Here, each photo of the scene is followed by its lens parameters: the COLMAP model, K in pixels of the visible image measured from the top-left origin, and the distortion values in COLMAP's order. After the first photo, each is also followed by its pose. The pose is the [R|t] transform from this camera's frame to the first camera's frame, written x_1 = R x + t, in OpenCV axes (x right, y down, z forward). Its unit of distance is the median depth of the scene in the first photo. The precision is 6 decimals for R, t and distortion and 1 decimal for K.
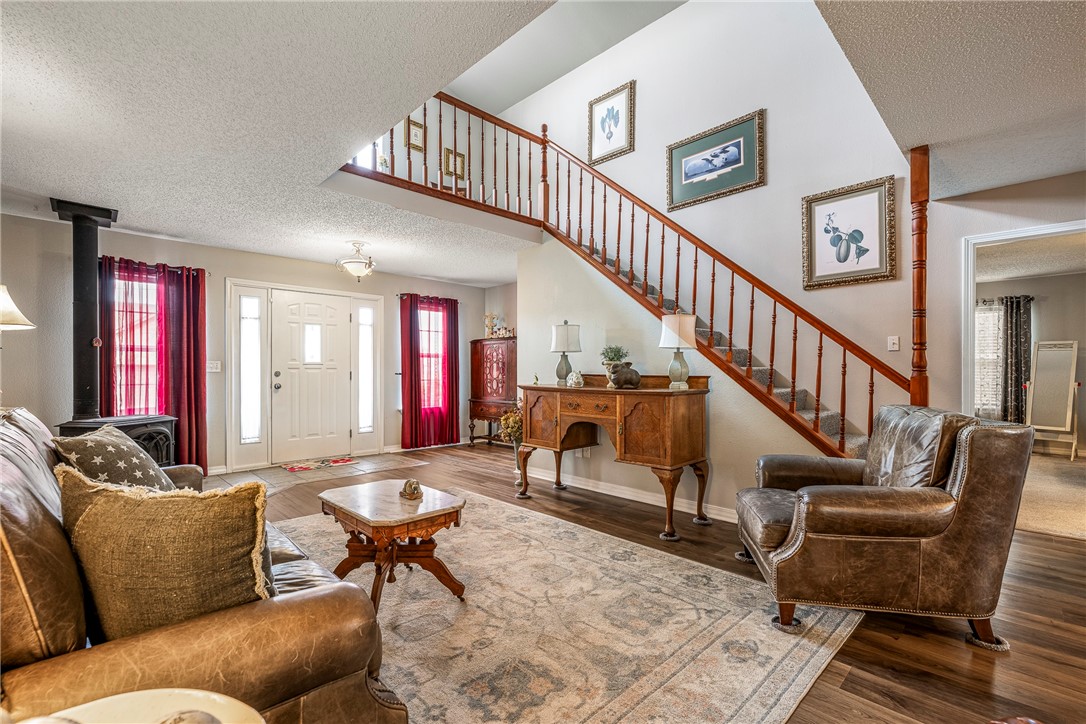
lens RADIAL K [[479.2, 0, 545.8], [0, 479.2, 367.8], [0, 0, 1]] dist [0.000851, 0.000214]
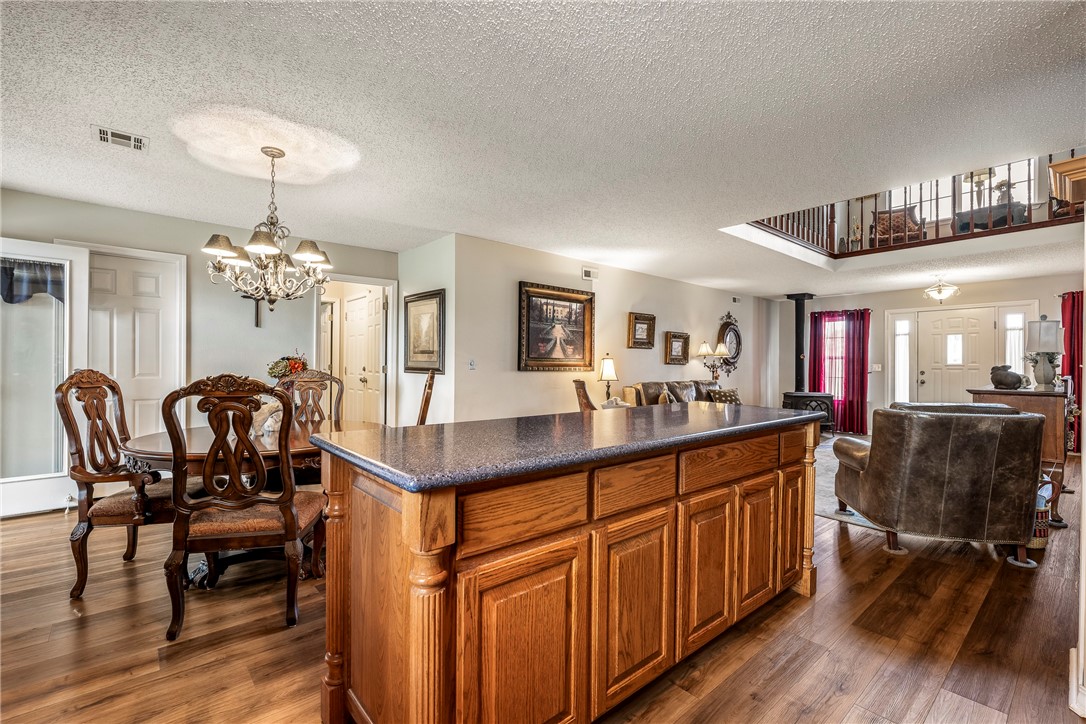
lens RADIAL K [[479.2, 0, 545.8], [0, 479.2, 367.8], [0, 0, 1]] dist [0.000851, 0.000214]
pose [[-0.077650, 0.001479, -0.996980, 1.038250], [0.001695, 0.999998, 0.001351, -0.006002], [0.996979, -0.001585, -0.077652, 0.027185]]
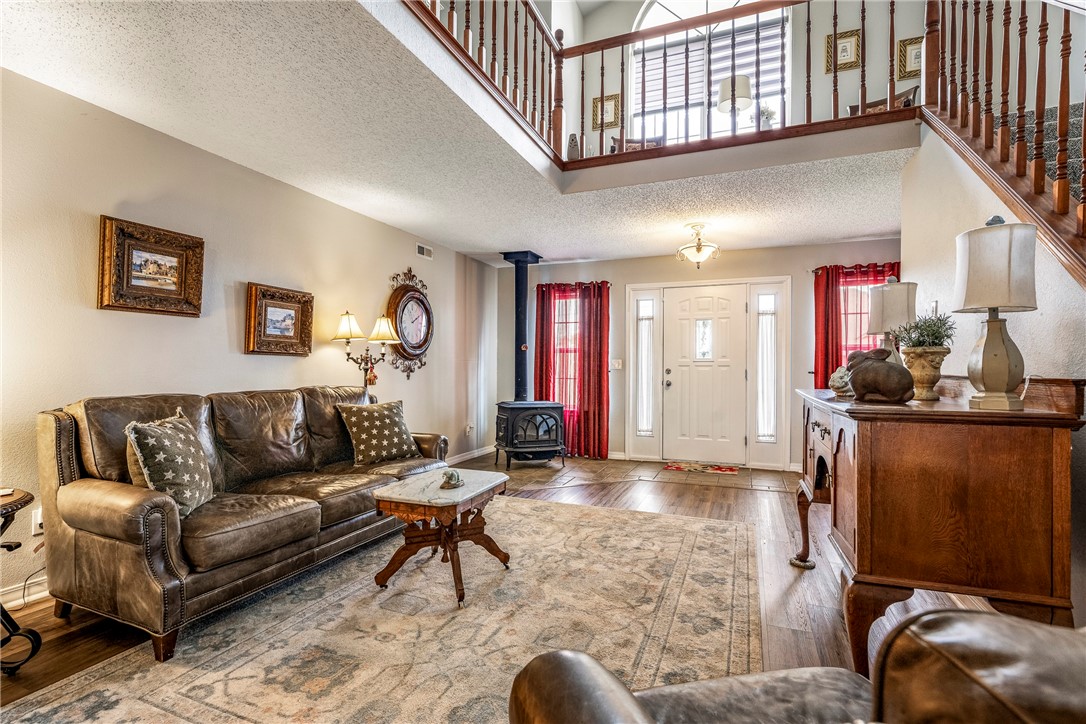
lens RADIAL K [[529.0, 0, 539.6], [0, 529.0, 364.9], [0, 0, 1]] dist [-0.002770, -0.000300]
pose [[0.391779, -0.005339, -0.920044, 0.416134], [0.001189, 0.999985, -0.005296, 0.005698], [0.920058, 0.000981, 0.391780, 0.356306]]
